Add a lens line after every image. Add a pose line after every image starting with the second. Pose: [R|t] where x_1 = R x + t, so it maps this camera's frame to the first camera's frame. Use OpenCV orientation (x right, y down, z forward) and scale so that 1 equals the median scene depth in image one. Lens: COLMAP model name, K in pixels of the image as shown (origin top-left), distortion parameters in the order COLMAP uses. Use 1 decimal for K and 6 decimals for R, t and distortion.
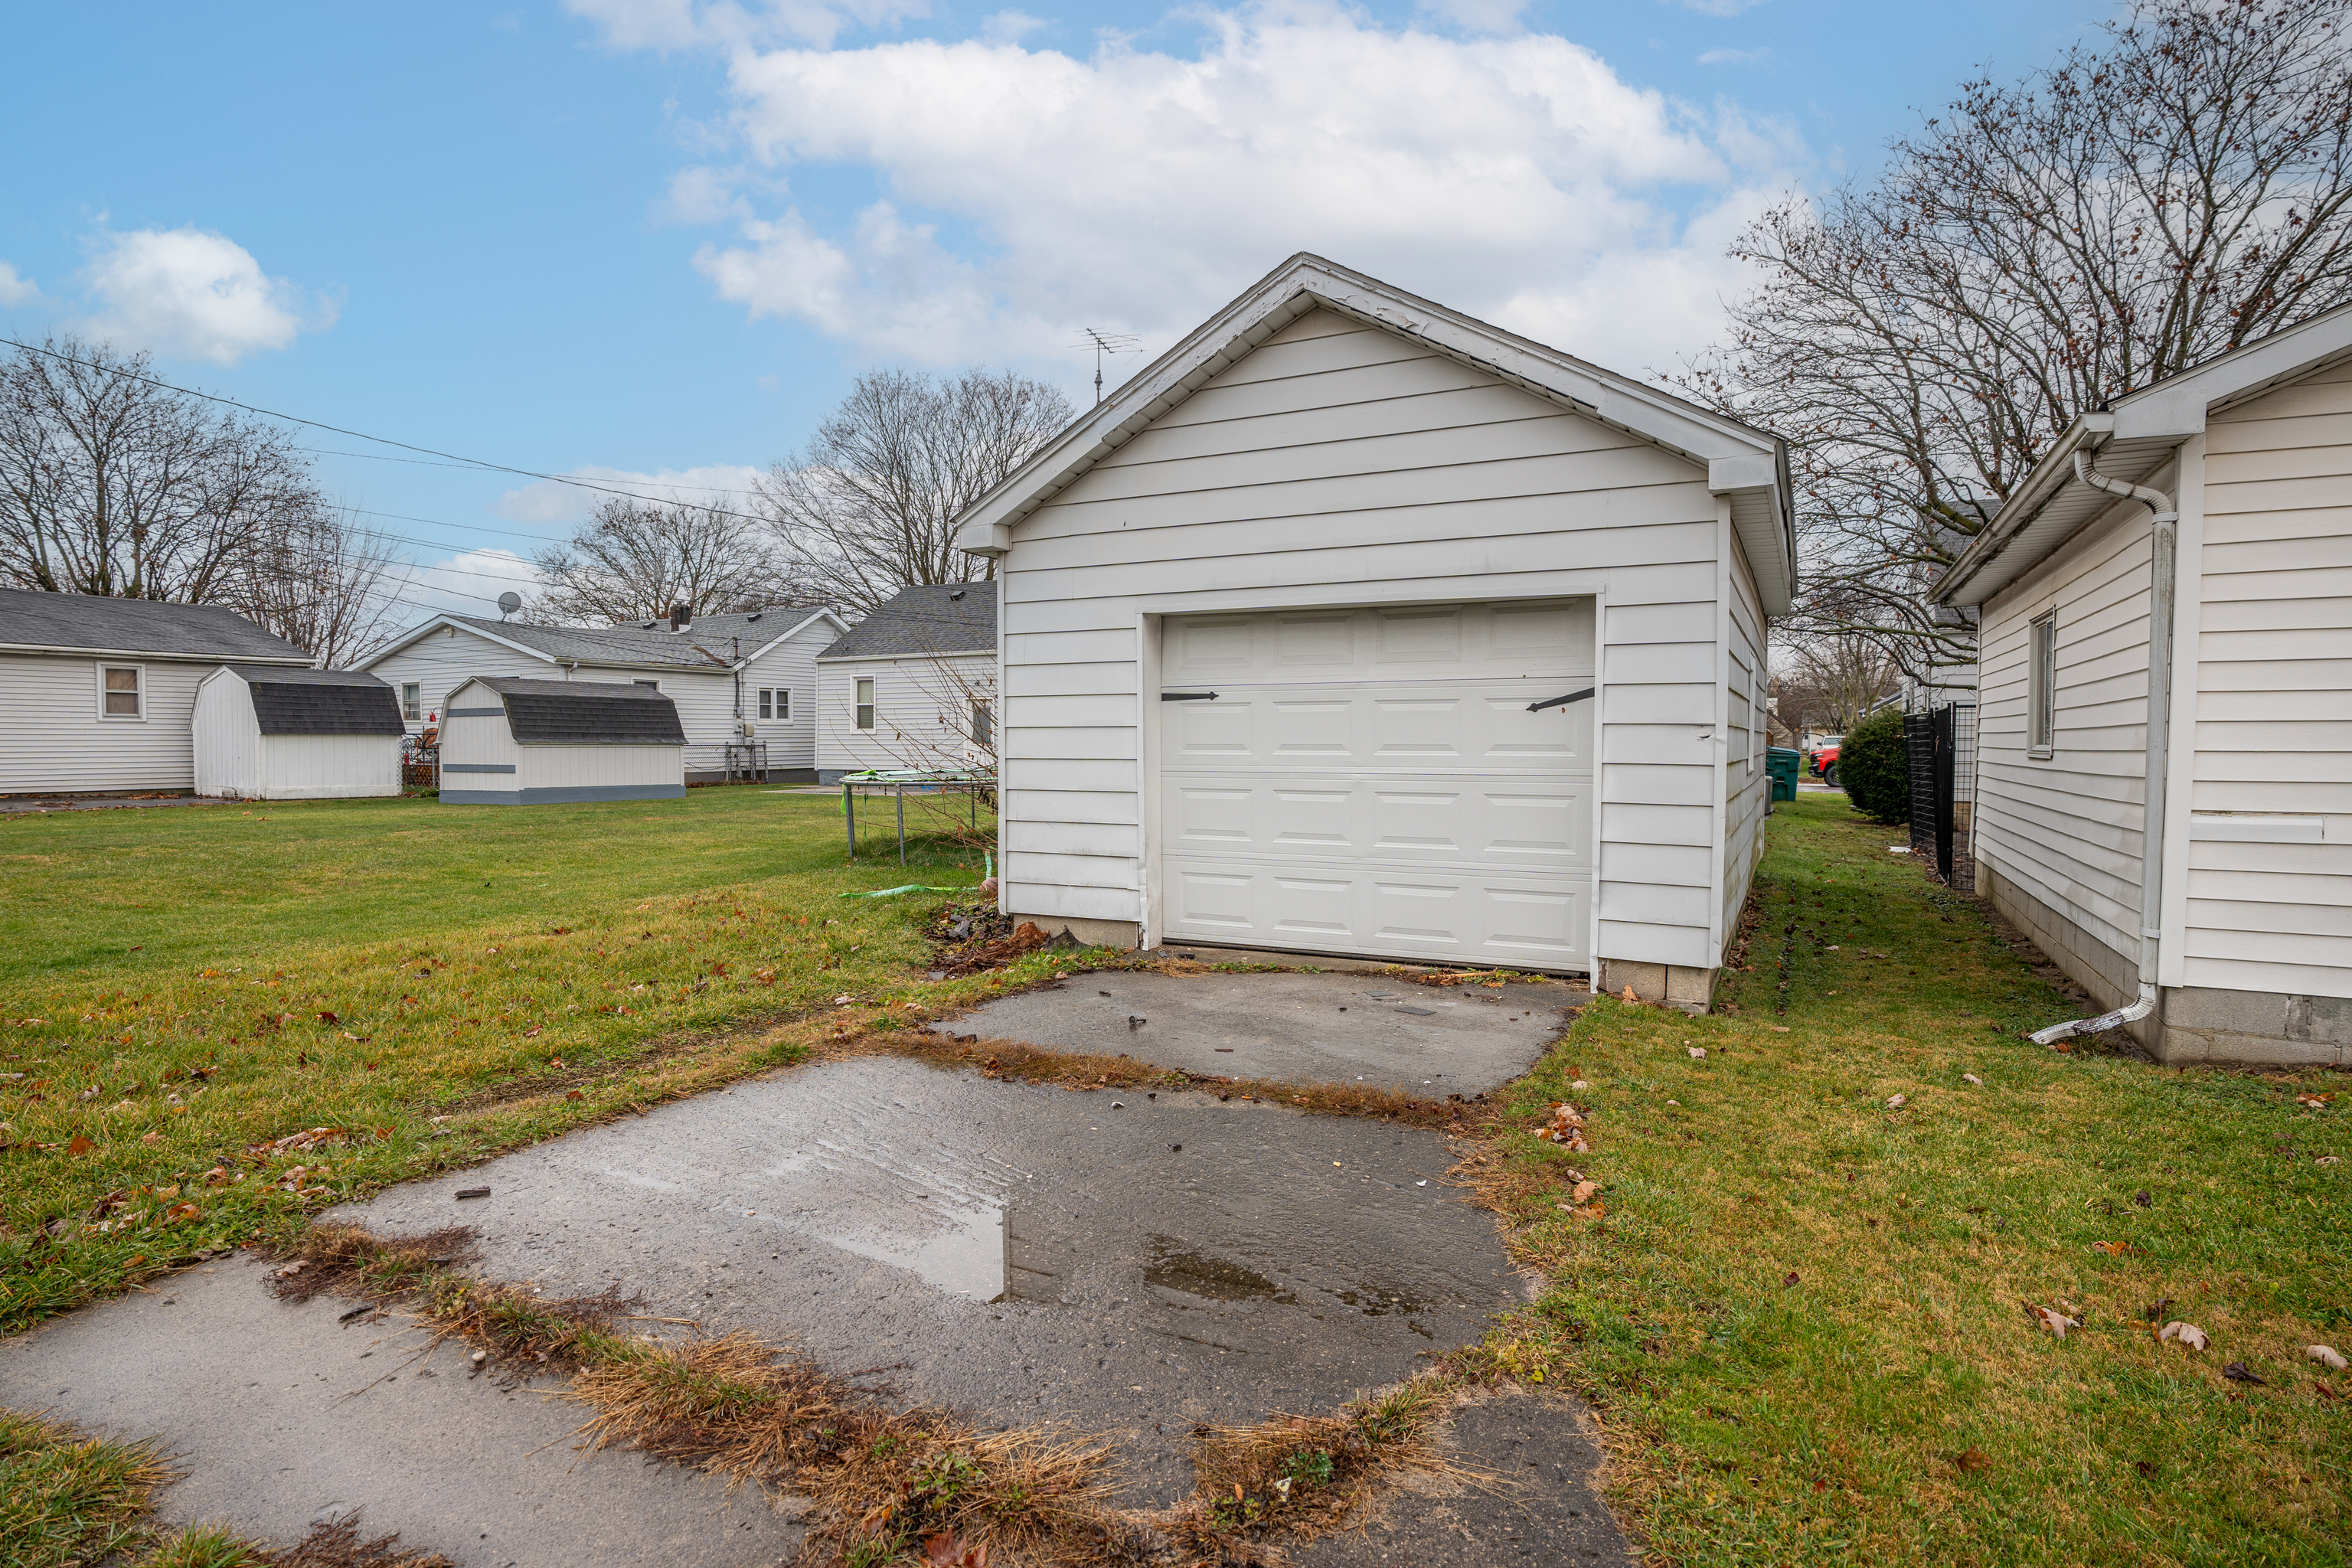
lens RADIAL K [[1165.5, 0, 1180.7], [0, 1165.5, 784.2], [0, 0, 1]] dist [-0.047924, 0.014164]
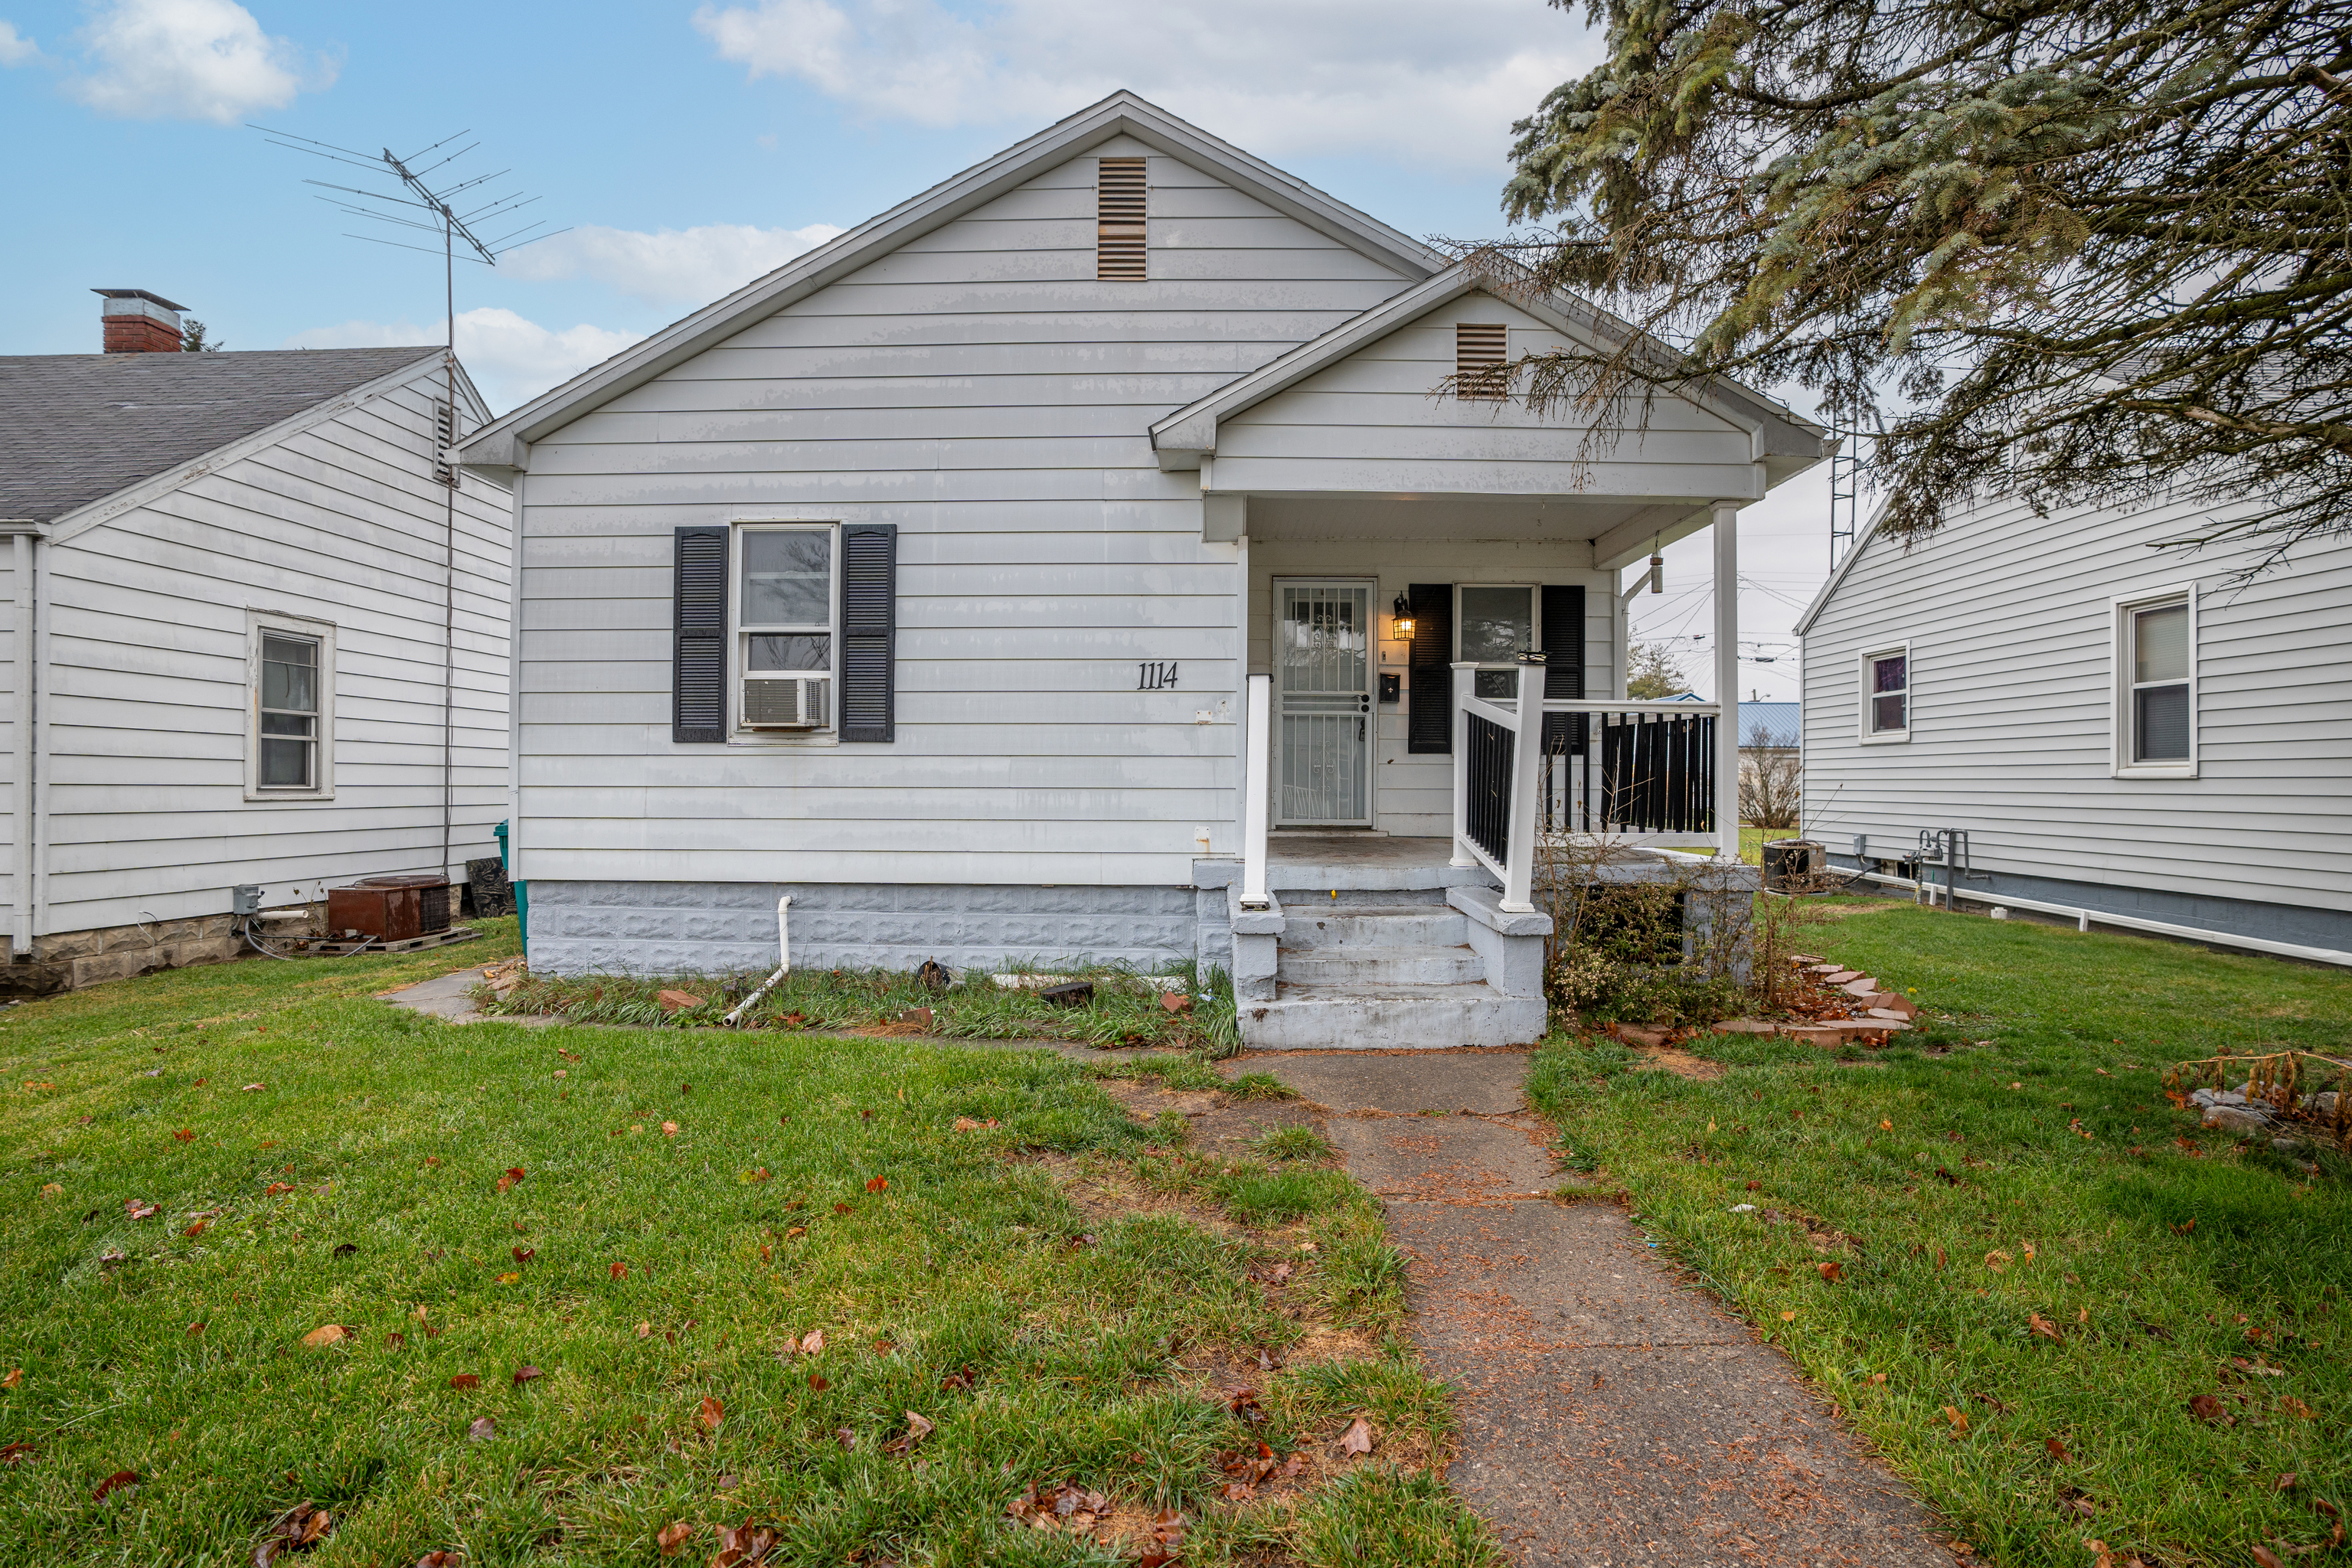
lens RADIAL K [[1165.5, 0, 1181.9], [0, 1165.5, 781.3], [0, 0, 1]] dist [-0.047924, 0.014164]
pose [[0.470316, -0.005199, -0.882483, -0.122714], [-0.021347, 0.999623, -0.017266, -0.030635], [0.882240, 0.026959, 0.470027, 0.615753]]
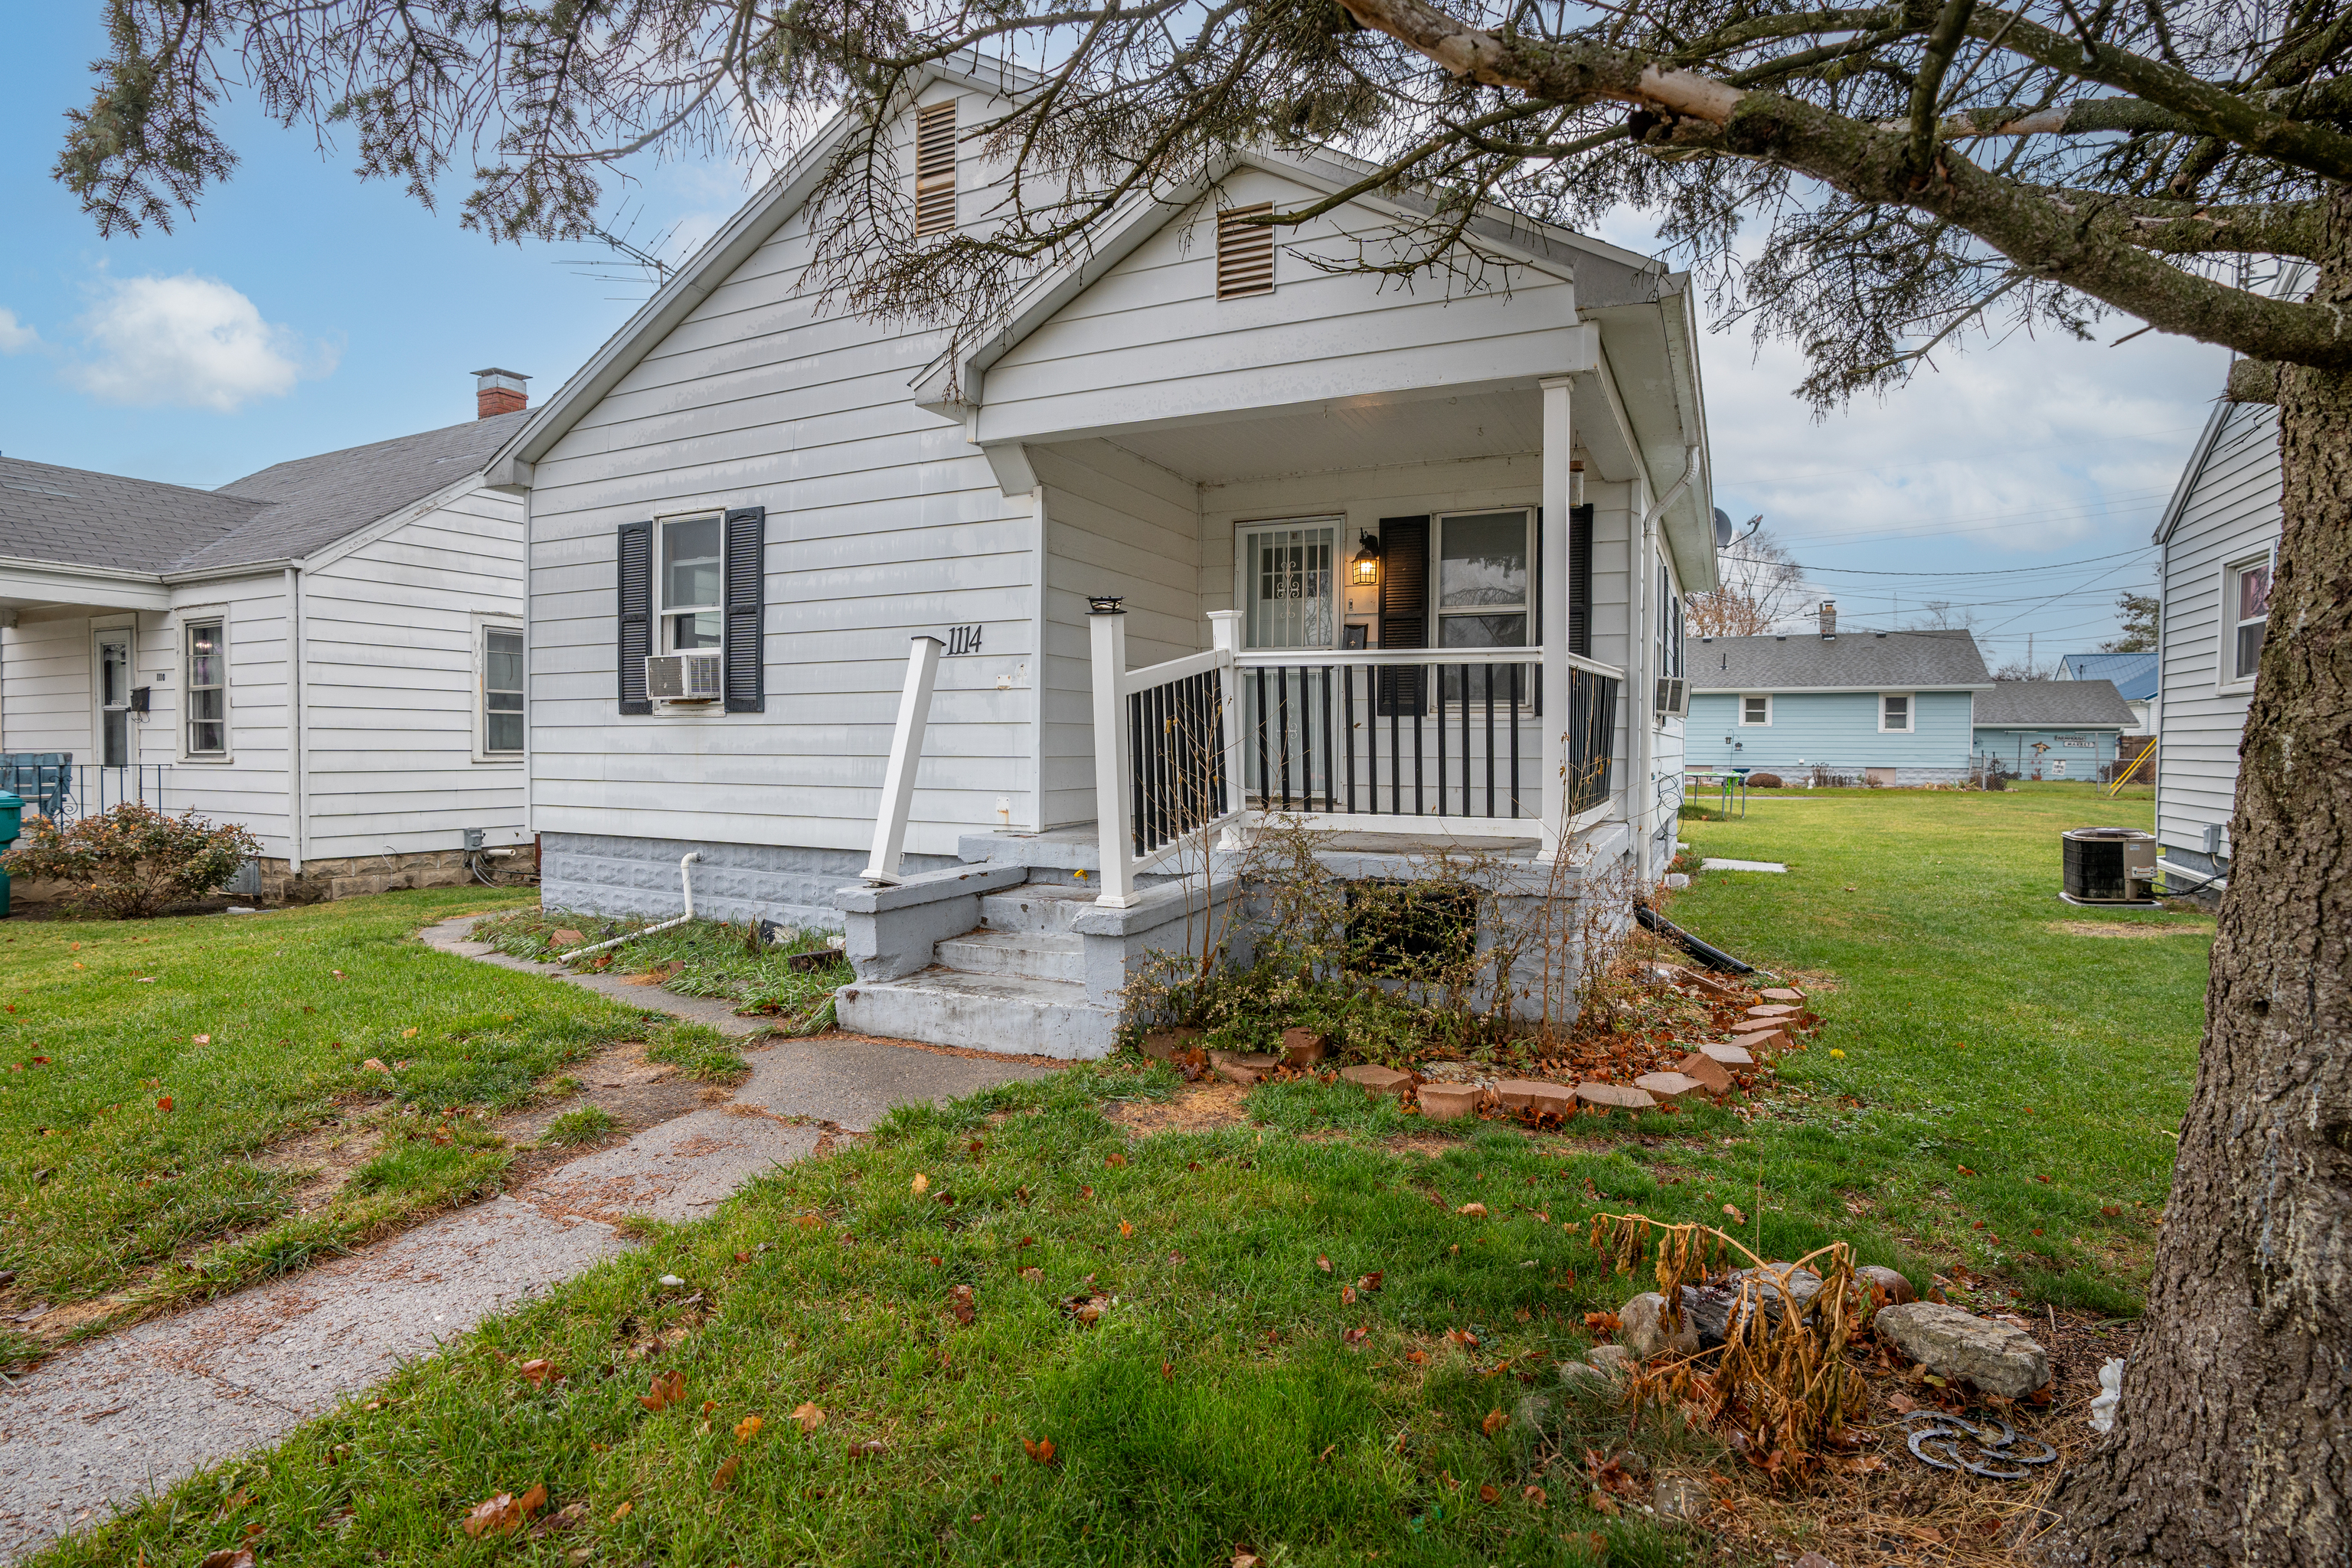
lens RADIAL K [[1165.5, 0, 1175.2], [0, 1165.5, 774.8], [0, 0, 1]] dist [-0.047924, 0.014164]
pose [[0.052965, 0.022615, -0.998340, -0.115038], [-0.026173, 0.999432, 0.021251, -0.032555], [0.998253, 0.025004, 0.053527, 0.669042]]
